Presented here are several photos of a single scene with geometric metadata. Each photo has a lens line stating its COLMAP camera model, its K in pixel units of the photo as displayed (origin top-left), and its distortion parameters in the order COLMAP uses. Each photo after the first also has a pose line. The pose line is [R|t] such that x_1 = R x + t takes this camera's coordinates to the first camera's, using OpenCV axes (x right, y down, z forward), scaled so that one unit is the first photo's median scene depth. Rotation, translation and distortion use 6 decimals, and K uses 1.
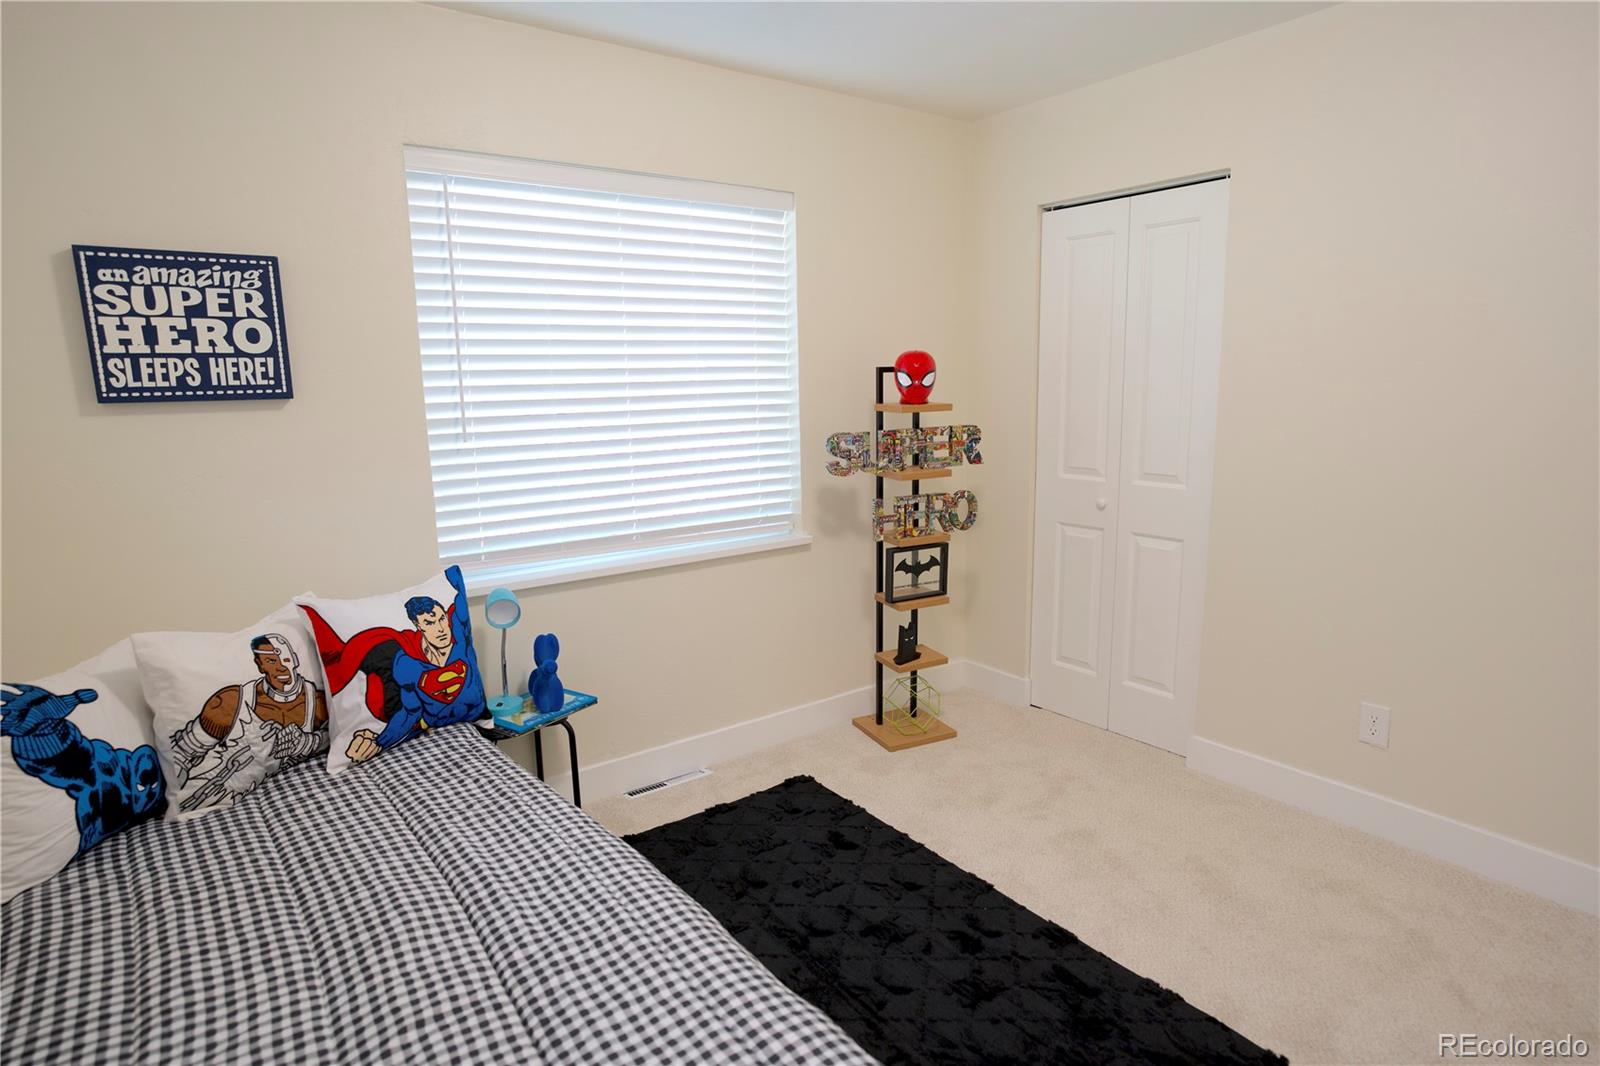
lens RADIAL K [[871.2, 0, 796.6], [0, 871.2, 529.7], [0, 0, 1]] dist [-0.054987, 0.040258]
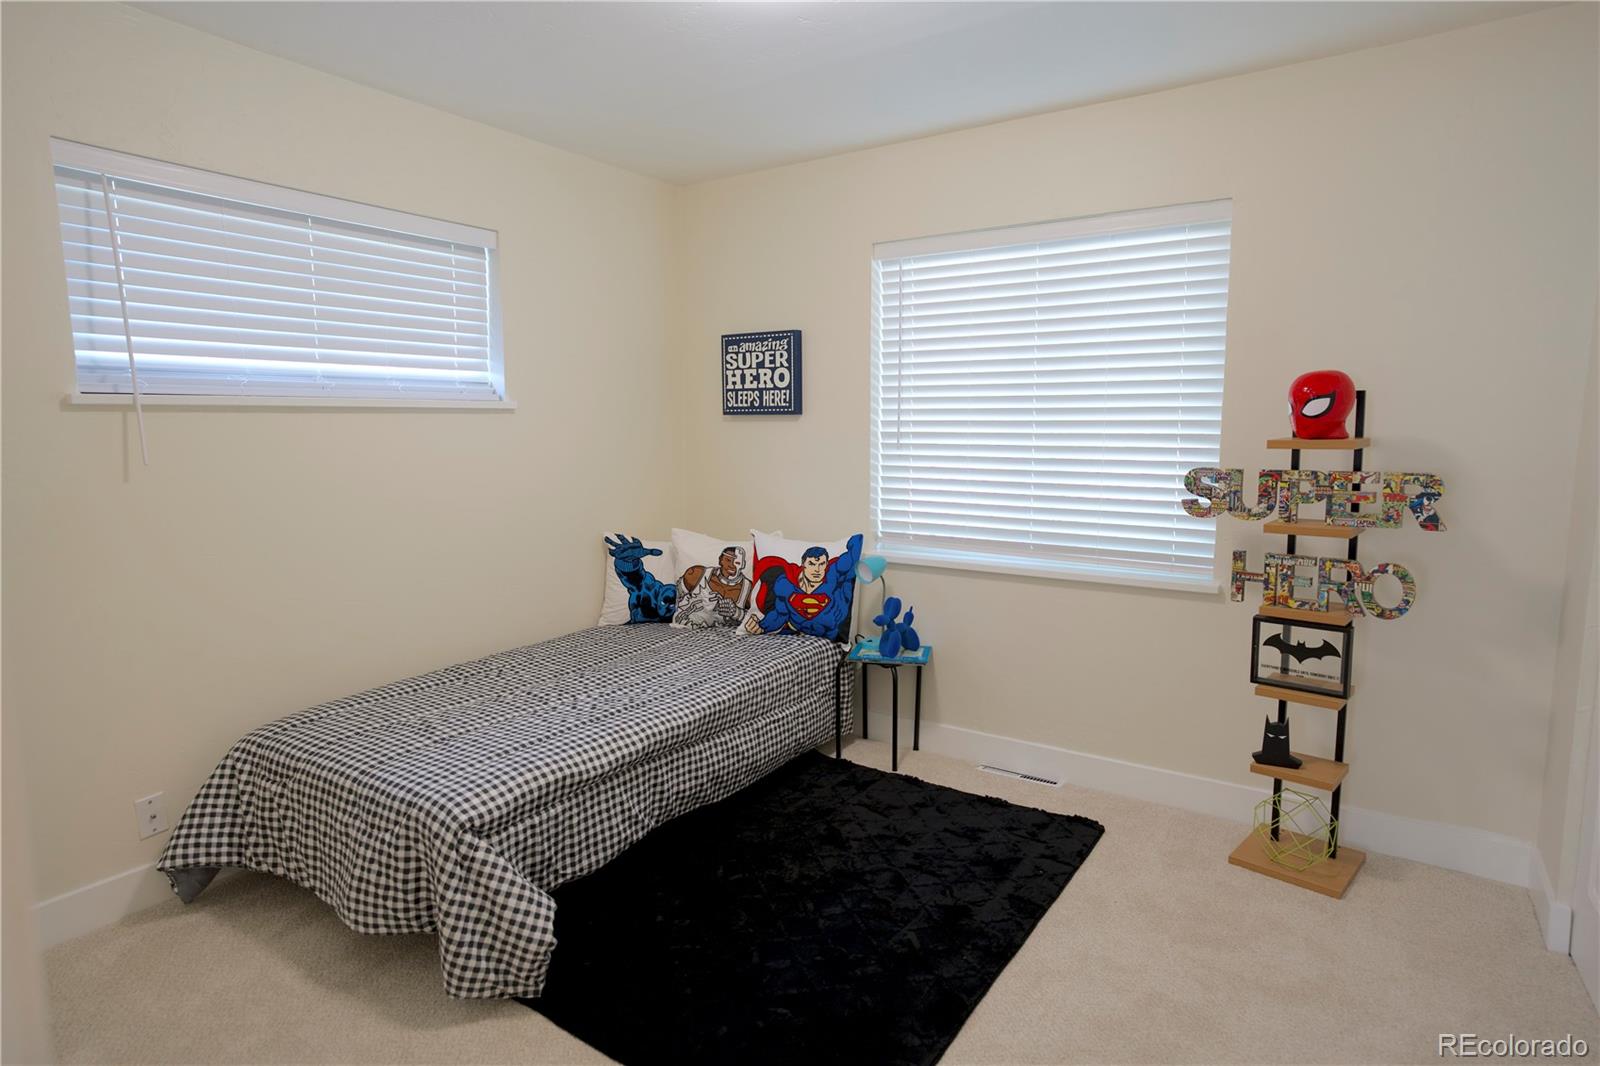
lens RADIAL K [[871.2, 0, 796.6], [0, 871.2, 529.7], [0, 0, 1]] dist [-0.054987, 0.040258]
pose [[0.337451, 0.133338, -0.931852, 1.049876], [-0.166108, 0.982818, 0.080478, -0.074130], [0.926571, 0.127631, 0.353802, 0.462986]]
